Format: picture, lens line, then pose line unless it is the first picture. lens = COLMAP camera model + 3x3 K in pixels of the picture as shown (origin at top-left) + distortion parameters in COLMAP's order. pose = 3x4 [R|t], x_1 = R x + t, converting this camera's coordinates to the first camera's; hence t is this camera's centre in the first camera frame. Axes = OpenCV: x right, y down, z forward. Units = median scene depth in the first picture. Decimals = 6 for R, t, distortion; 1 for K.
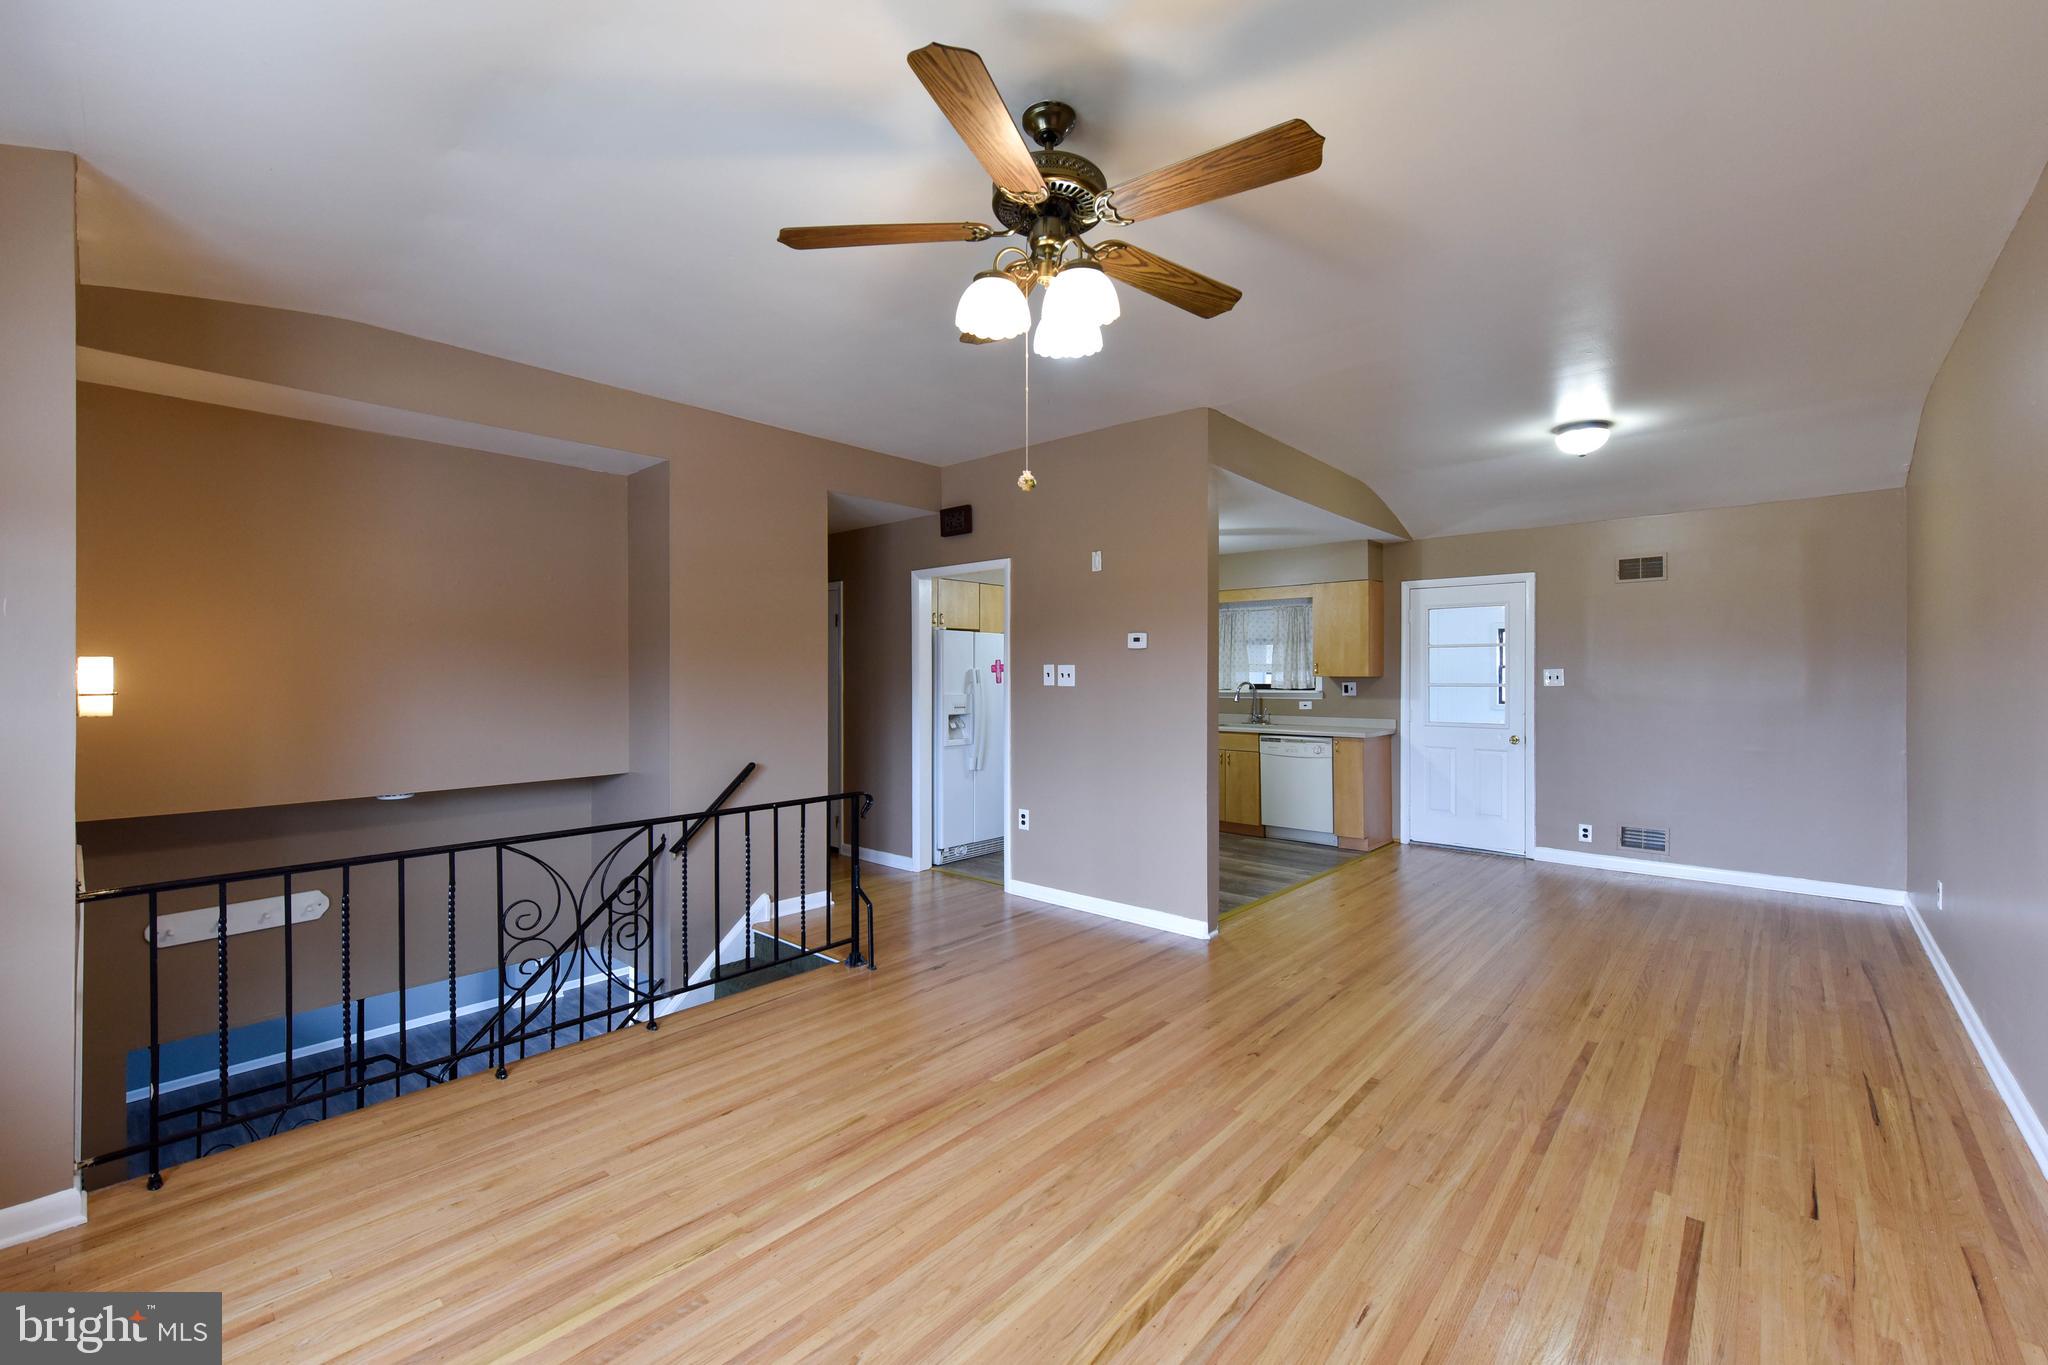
lens RADIAL K [[855.9, 0, 1028.6], [0, 855.9, 676.0], [0, 0, 1]] dist [0.005627, -0.000873]
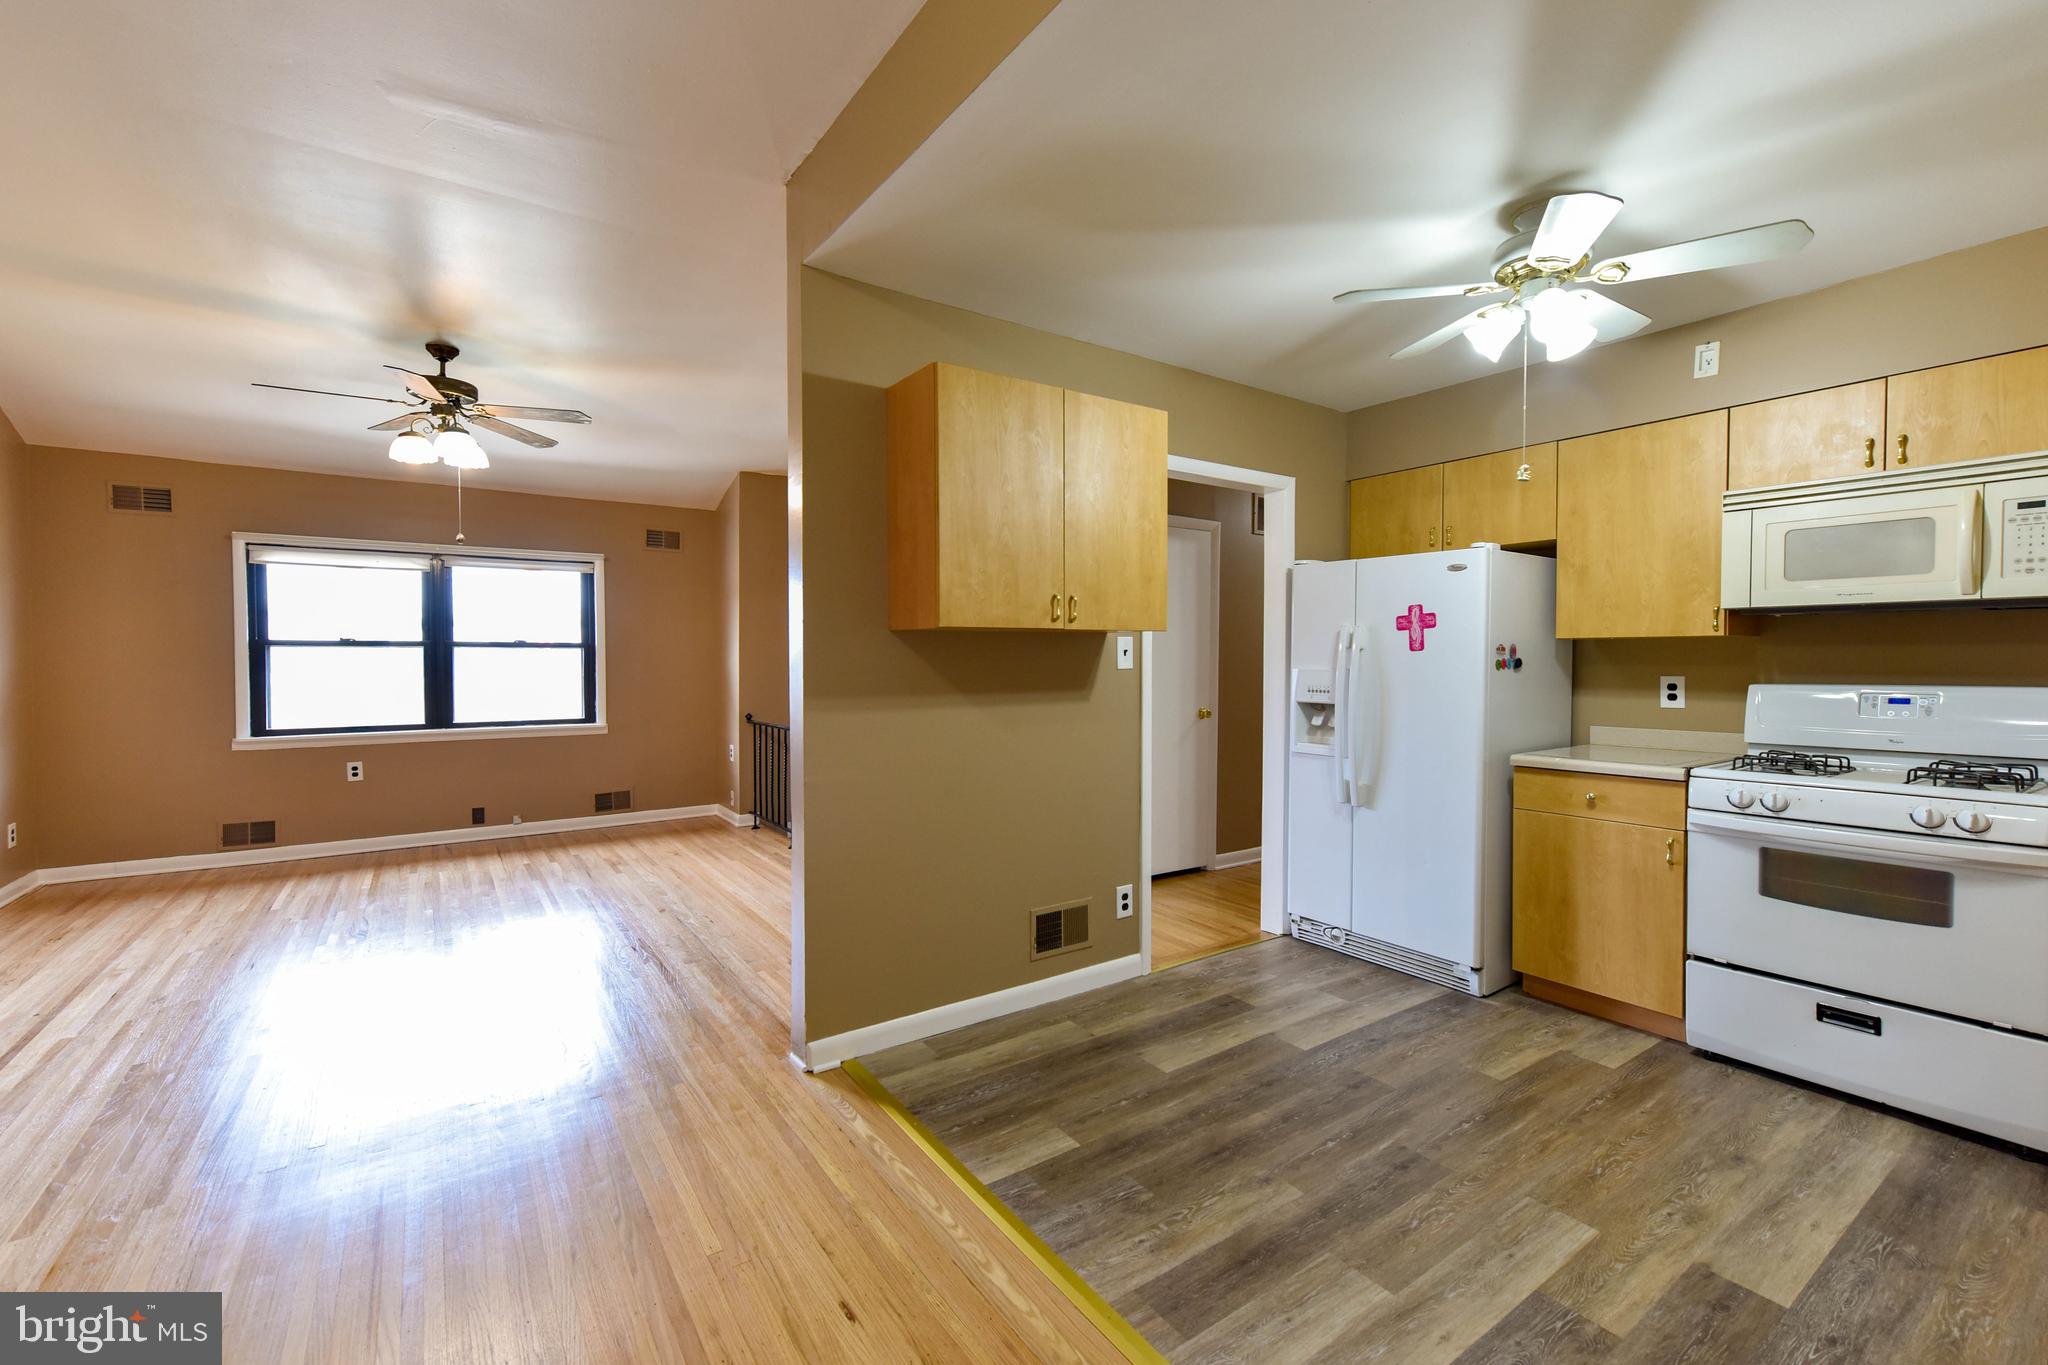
lens RADIAL K [[859.3, 0, 1024.0], [0, 859.3, 682.5], [0, 0, 1]] dist [0.004474, -0.000614]
pose [[-0.246388, 0.028198, -0.968761, 0.707383], [0.000371, 0.999579, 0.029001, 0.016477], [0.969171, 0.006786, -0.246295, 1.220780]]
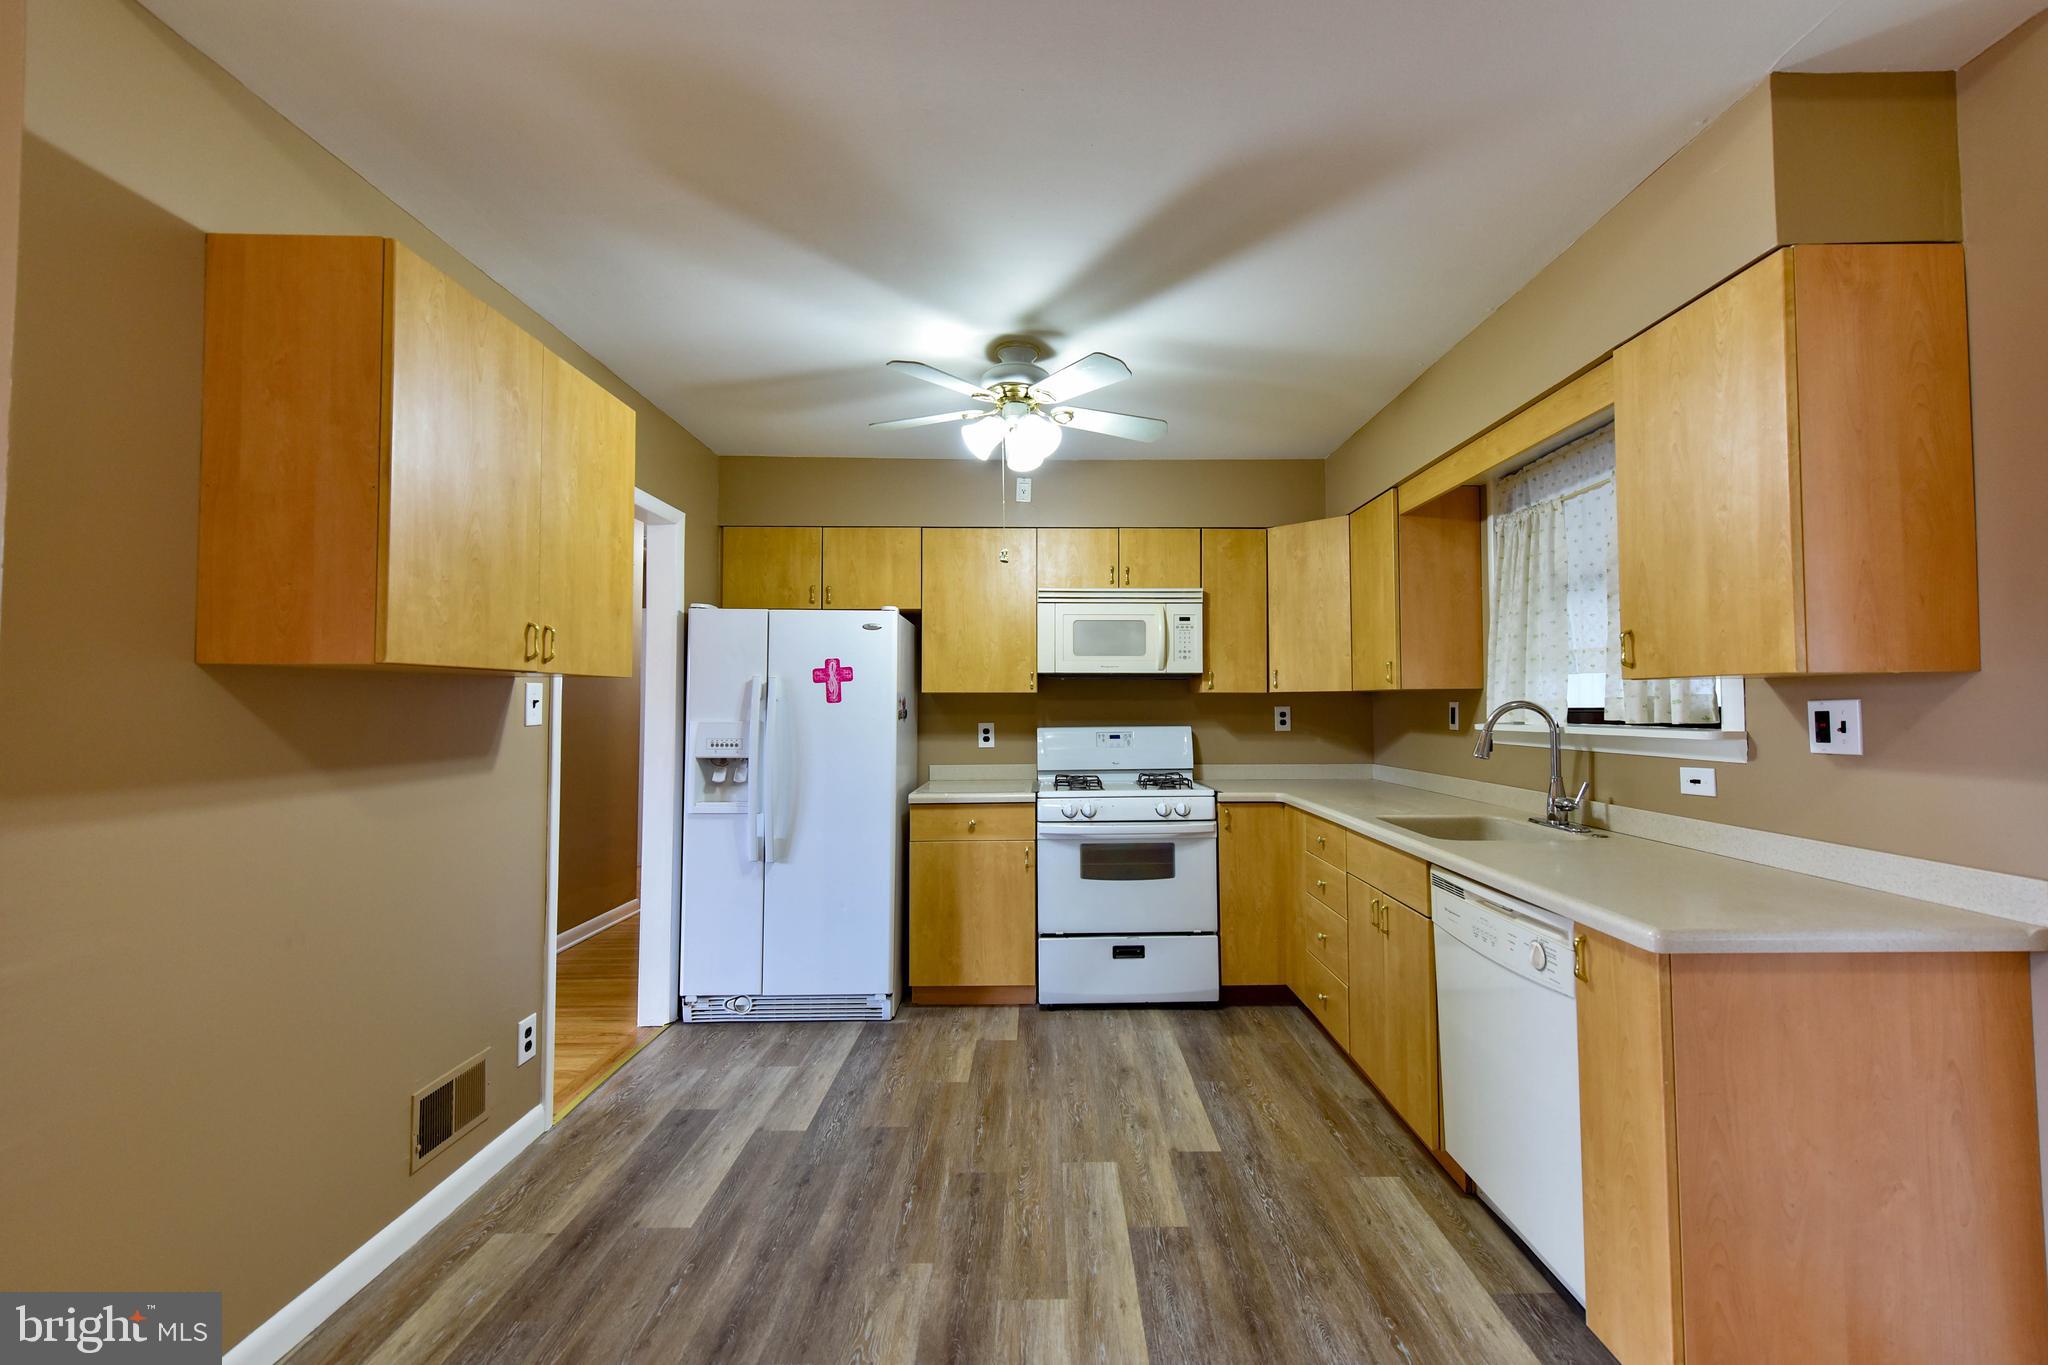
lens RADIAL K [[853.7, 0, 1062.7], [0, 853.7, 677.4], [0, 0, 1]] dist [0.007367, -0.000678]
pose [[0.673408, -0.024467, -0.738866, 0.619831], [-0.000395, 0.999440, -0.033456, 0.013970], [0.739271, 0.022821, 0.673021, 1.012760]]
